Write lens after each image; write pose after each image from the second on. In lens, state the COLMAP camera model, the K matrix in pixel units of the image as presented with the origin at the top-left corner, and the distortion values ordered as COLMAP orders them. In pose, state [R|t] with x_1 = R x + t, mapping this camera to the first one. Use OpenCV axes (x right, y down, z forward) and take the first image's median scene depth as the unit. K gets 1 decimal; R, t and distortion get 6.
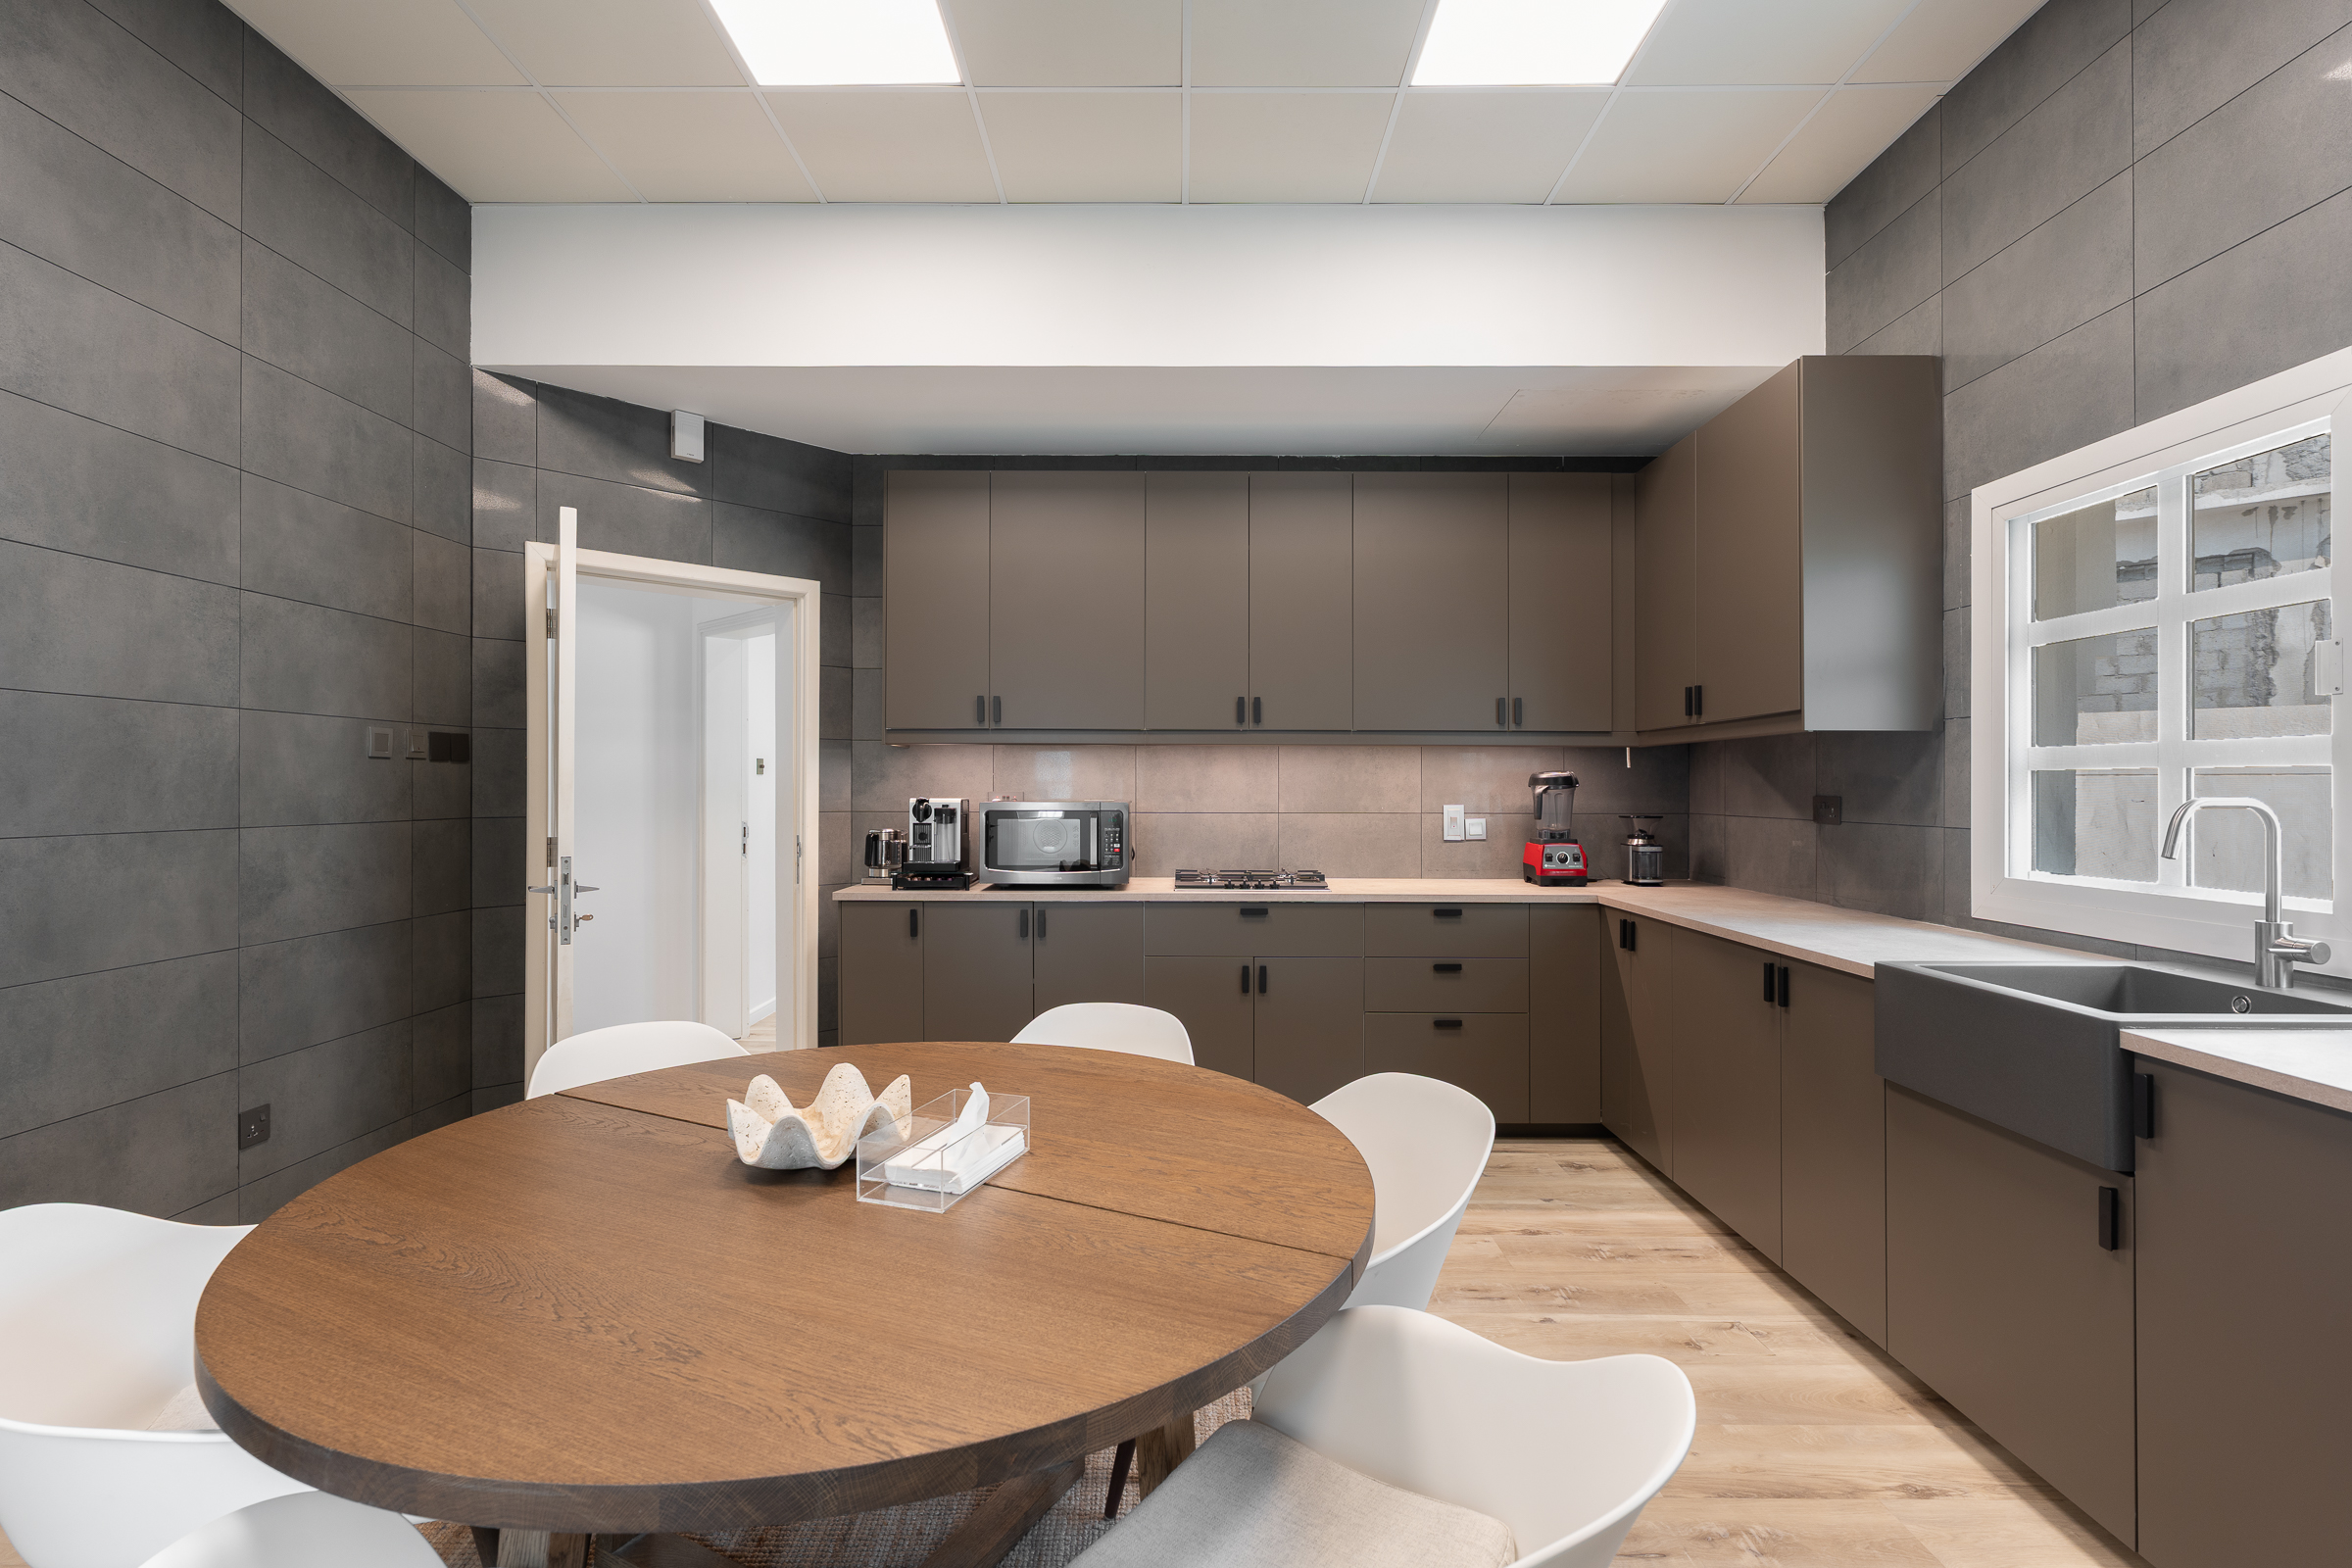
lens RADIAL K [[1052.1, 0, 1181.3], [0, 1052.1, 774.4], [0, 0, 1]] dist [-0.005588, 0.000337]
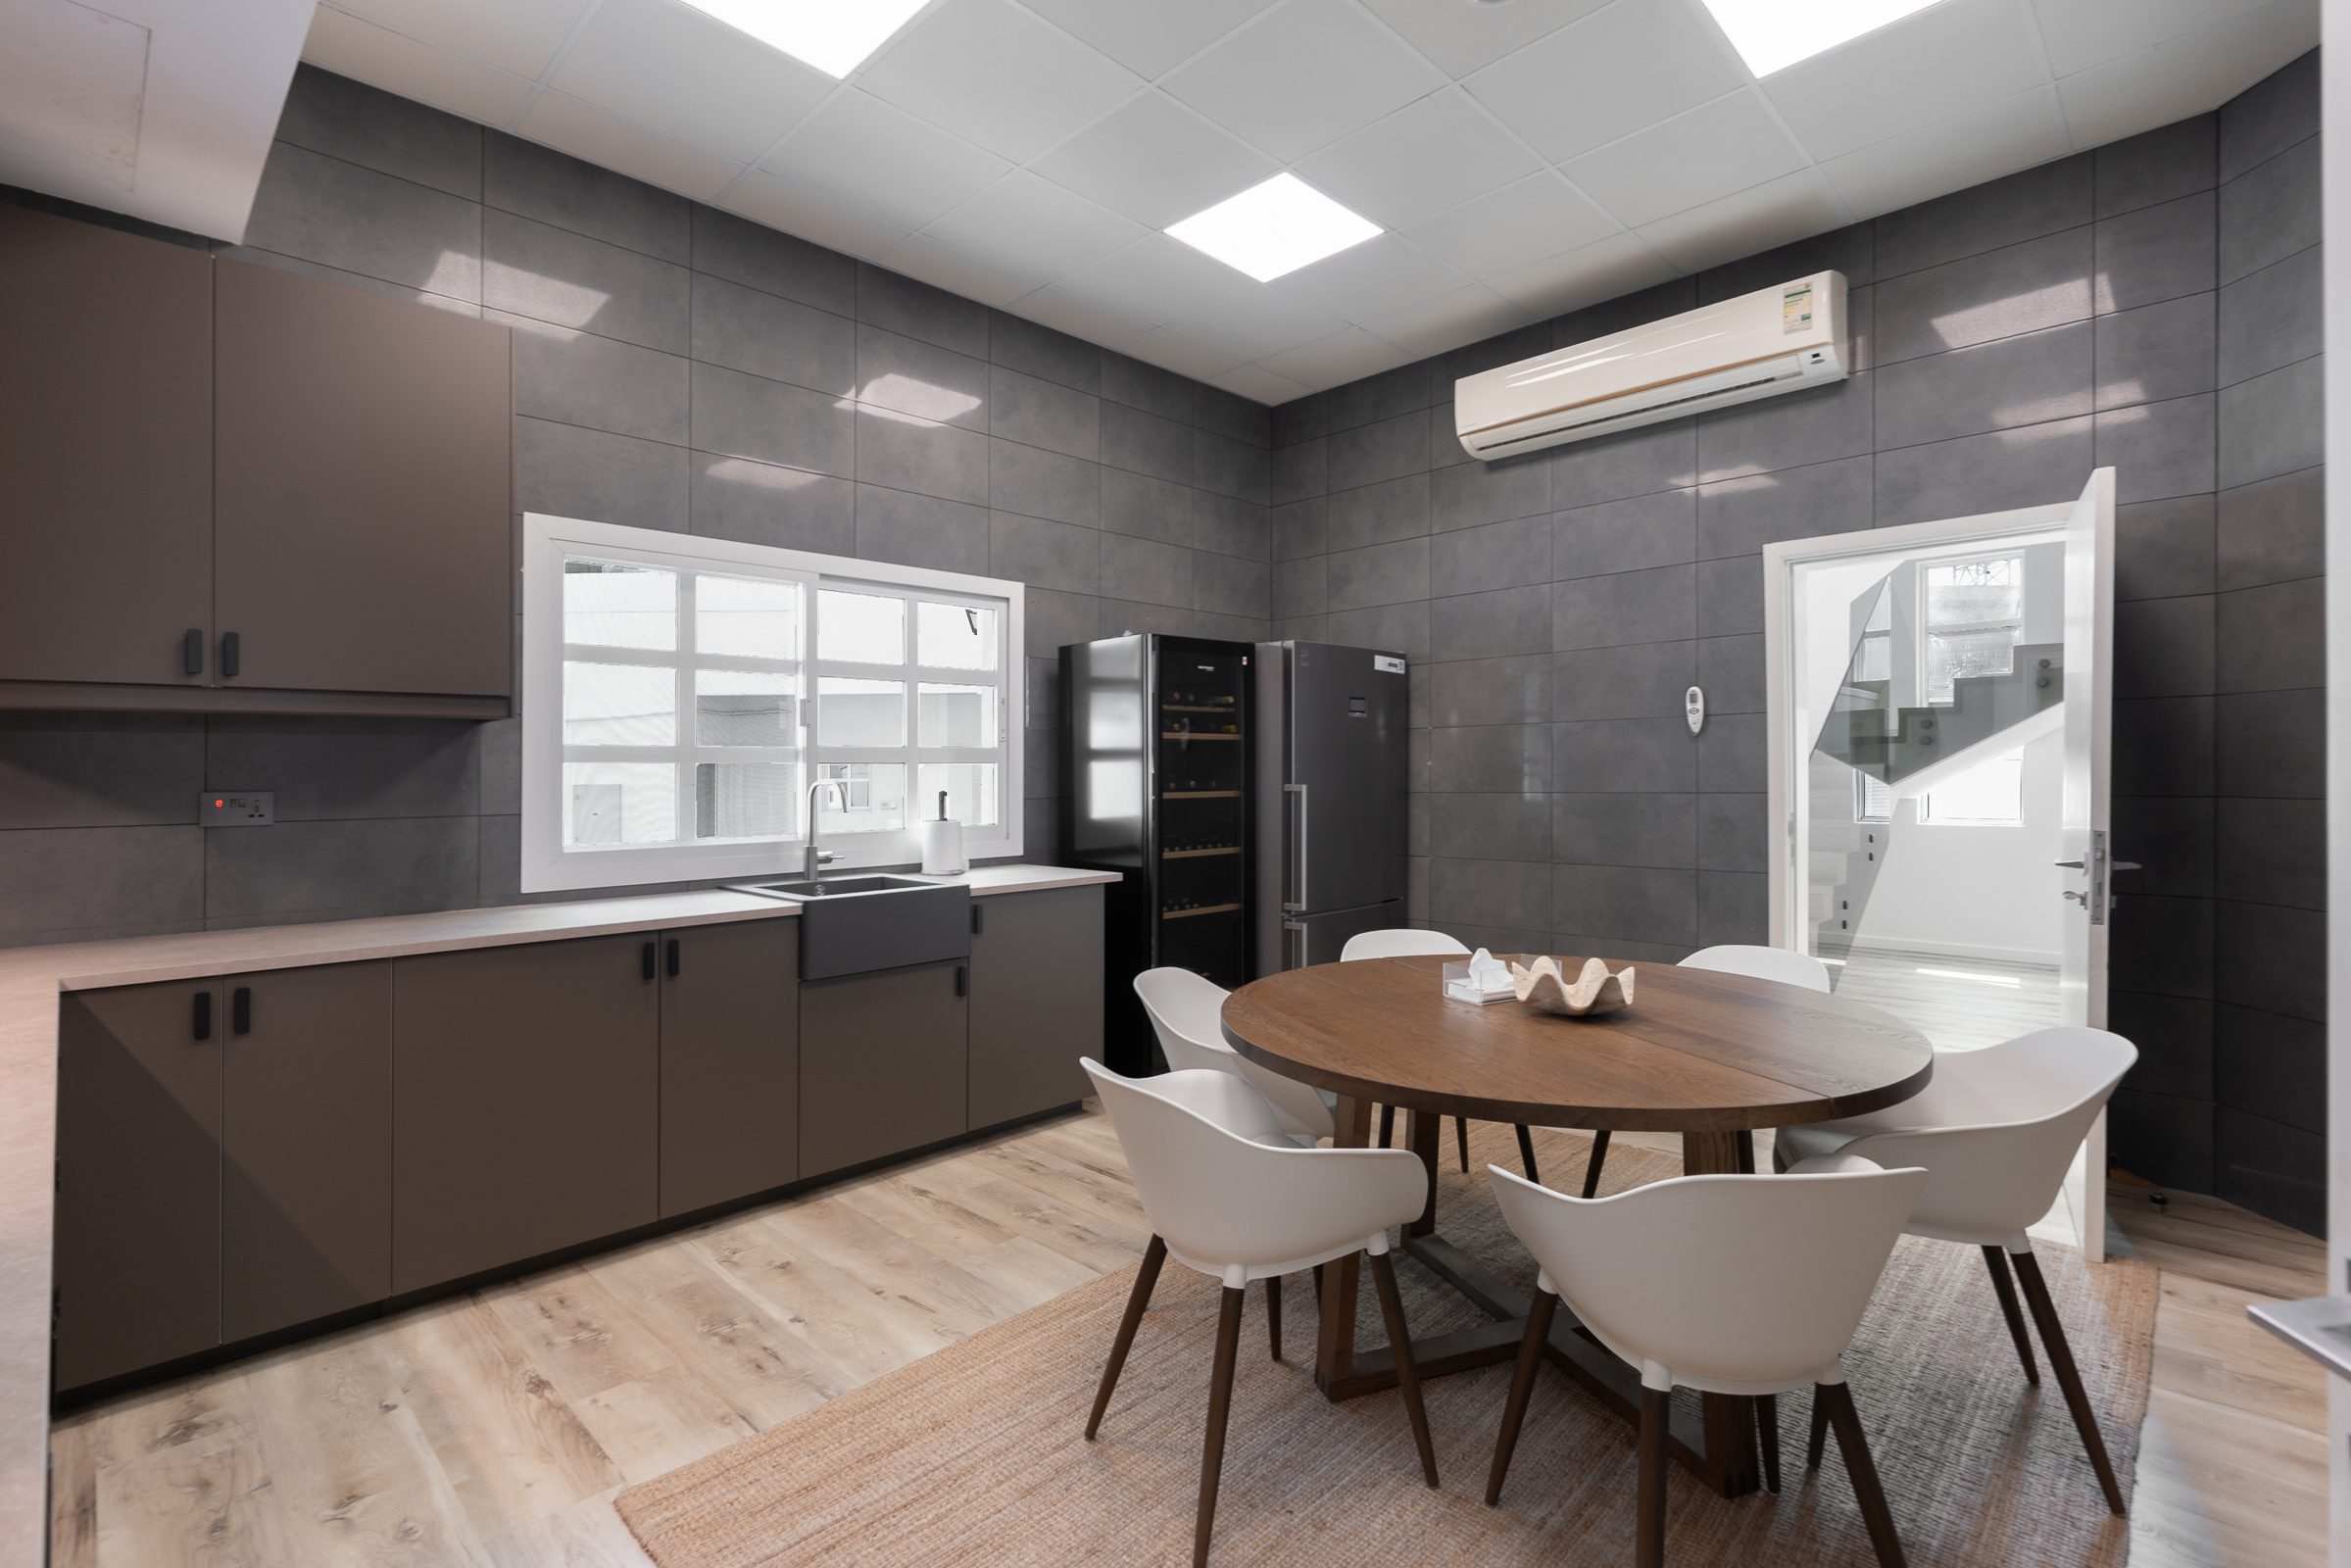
lens RADIAL K [[1051.6, 0, 1180.8], [0, 1051.6, 774.4], [0, 0, 1]] dist [-0.005588, 0.000337]
pose [[-0.697760, -0.000063, 0.716332, -0.557808], [-0.002247, 0.999995, -0.002102, 0.010553], [-0.716329, -0.003076, -0.697756, 1.317620]]
